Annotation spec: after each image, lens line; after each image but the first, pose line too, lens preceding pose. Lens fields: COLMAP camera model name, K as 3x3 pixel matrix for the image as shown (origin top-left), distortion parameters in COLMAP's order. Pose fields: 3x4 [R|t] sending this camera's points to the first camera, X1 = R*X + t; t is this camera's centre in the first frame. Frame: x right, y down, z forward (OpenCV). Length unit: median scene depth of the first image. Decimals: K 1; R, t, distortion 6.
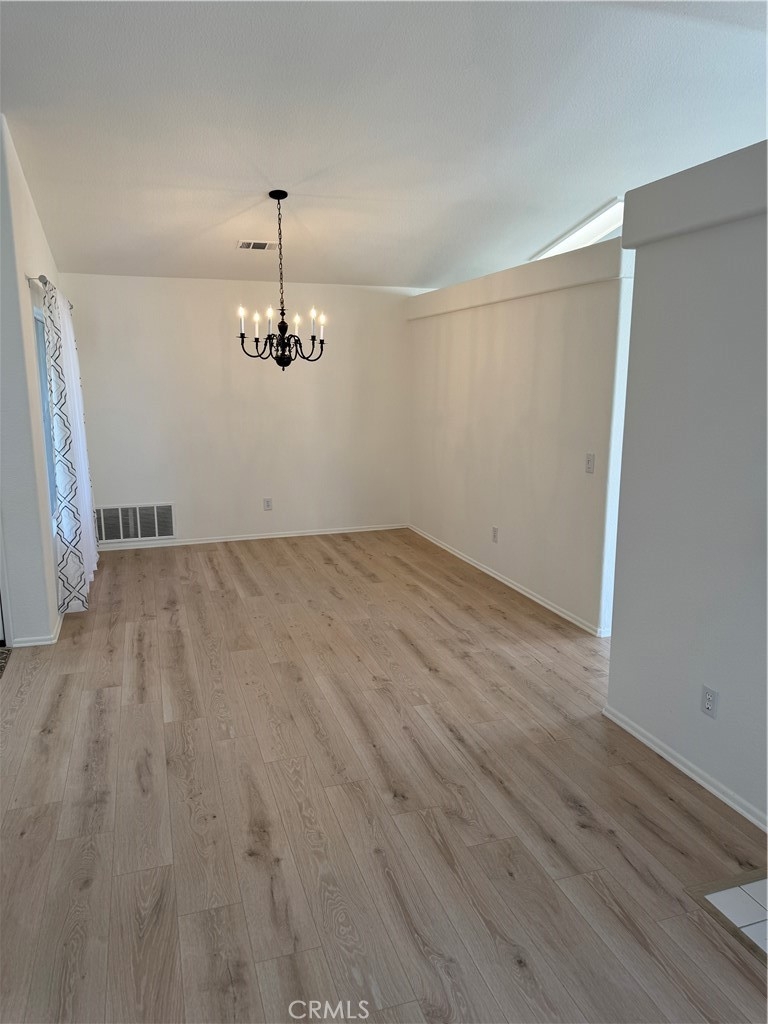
lens RADIAL K [[721.8, 0, 386.2], [0, 721.8, 518.7], [0, 0, 1]] dist [0.053291, -0.051017]
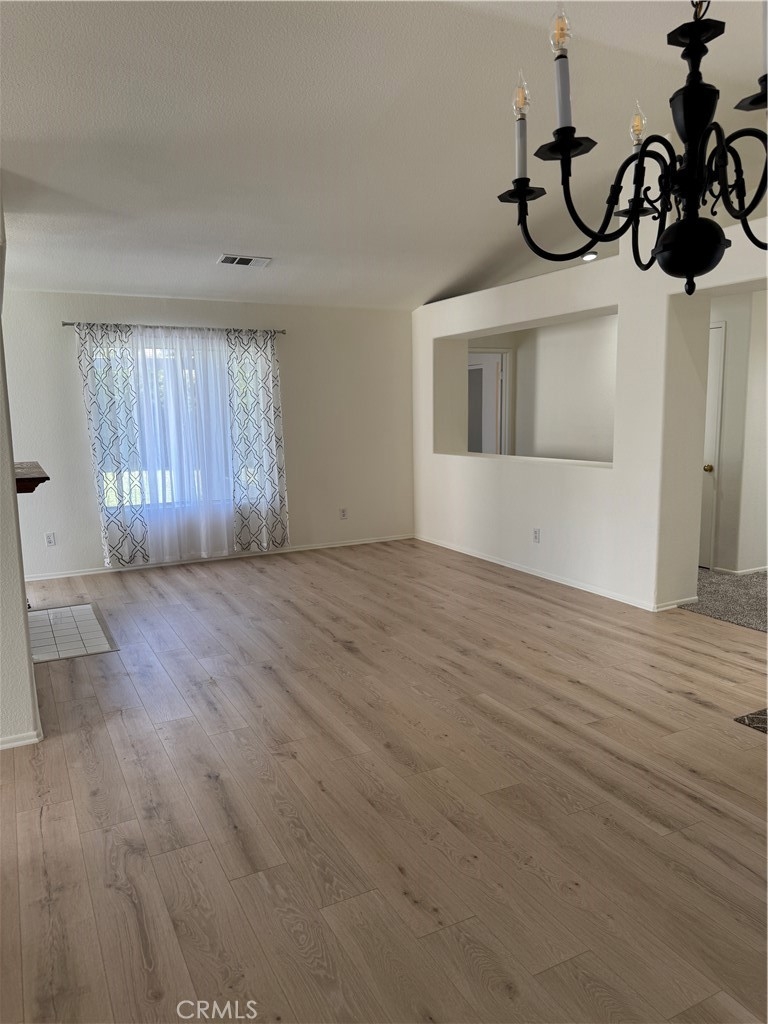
lens RADIAL K [[721.8, 0, 372.7], [0, 721.8, 528.1], [0, 0, 1]] dist [0.053291, -0.051017]
pose [[-0.989883, 0.042931, -0.135233, -0.004396], [-0.007669, 0.935541, 0.353136, -0.274774], [0.141676, 0.350601, -0.925747, 1.575320]]
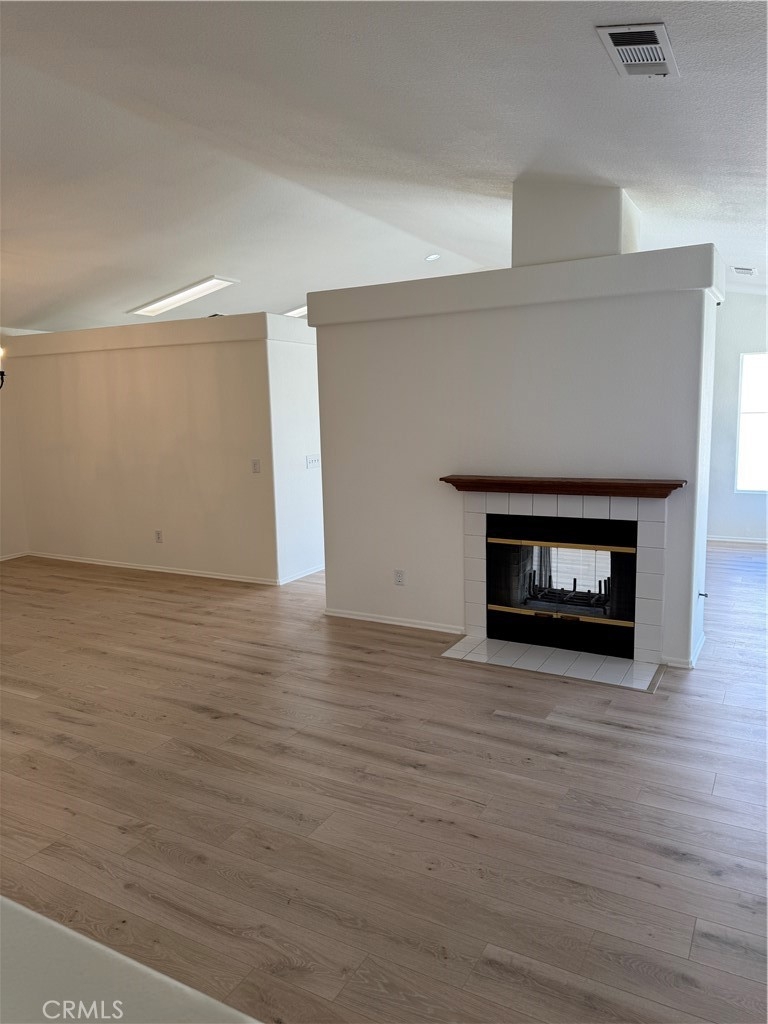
lens RADIAL K [[721.8, 0, 387.3], [0, 721.8, 506.9], [0, 0, 1]] dist [0.053291, -0.051017]
pose [[0.736240, -0.109129, 0.667863, -0.531598], [0.153821, 0.988065, -0.008119, 0.060165], [-0.659007, 0.108708, 0.744240, -0.235436]]
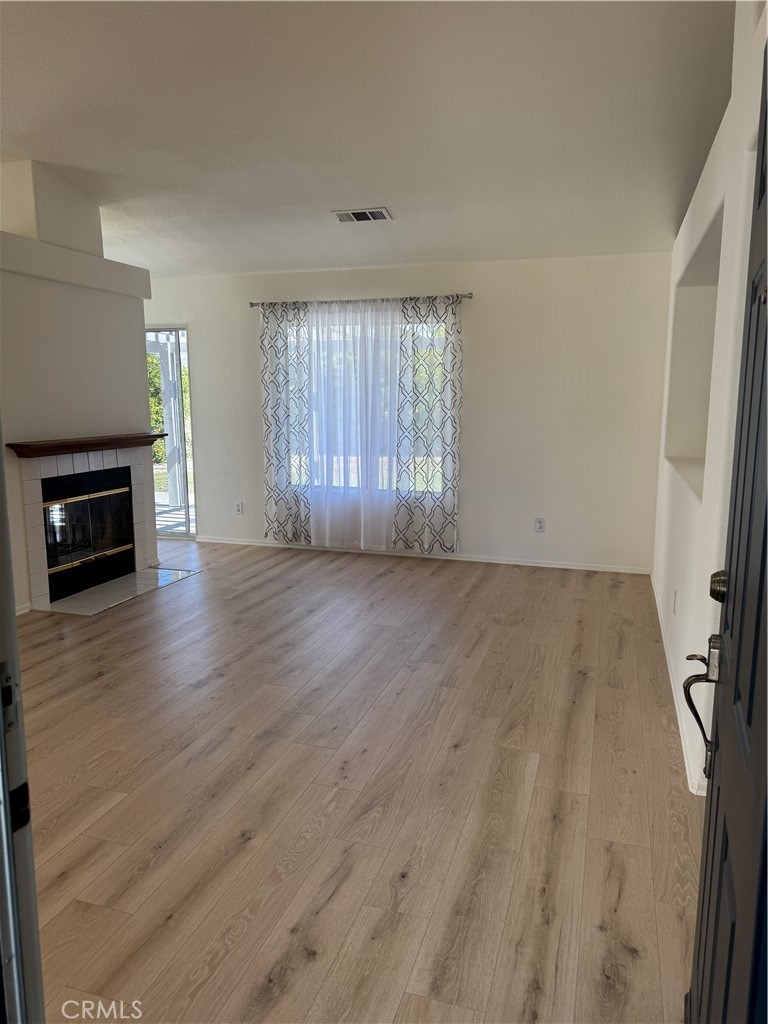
lens RADIAL K [[721.8, 0, 375.0], [0, 721.8, 513.3], [0, 0, 1]] dist [0.053291, -0.051017]
pose [[-0.802444, -0.095860, 0.588978, -0.771972], [0.115517, 0.943388, 0.310927, -0.165308], [-0.585440, 0.317539, -0.745942, 1.102110]]
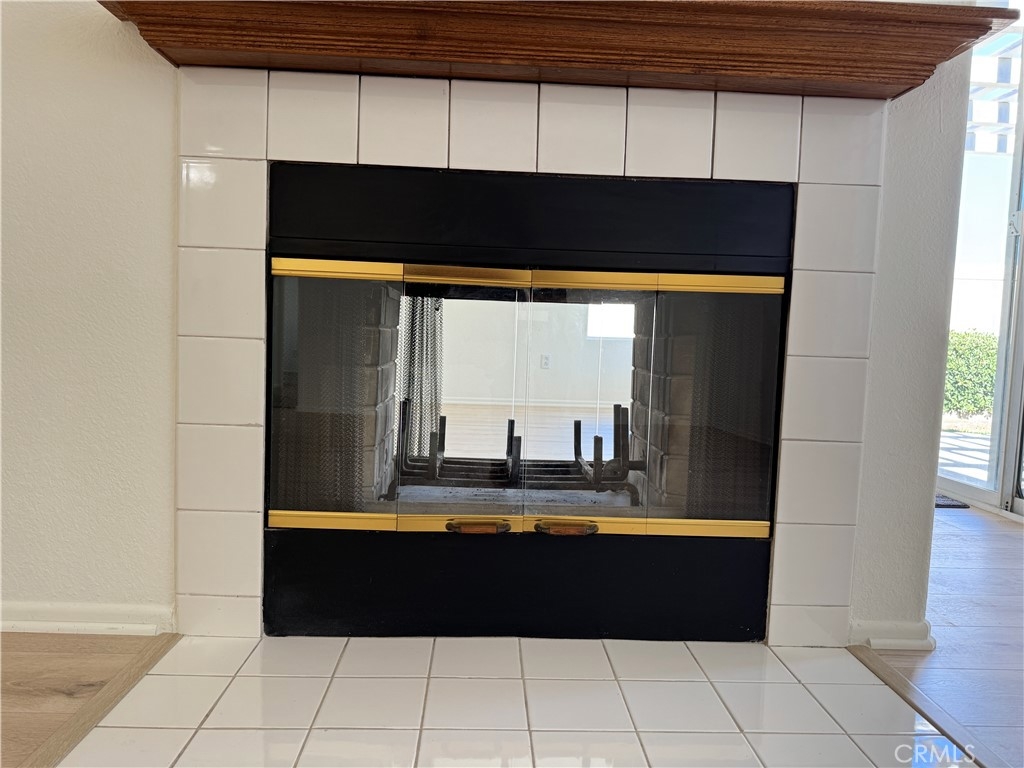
lens RADIAL K [[721.8, 0, 513.4], [0, 721.8, 379.1], [0, 0, 1]] dist [0.053291, -0.051017]
pose [[0.285592, -0.059586, 0.956497, 0.086563], [0.155361, 0.987742, 0.015144, 0.188344], [-0.945675, 0.144277, 0.291348, 0.347479]]
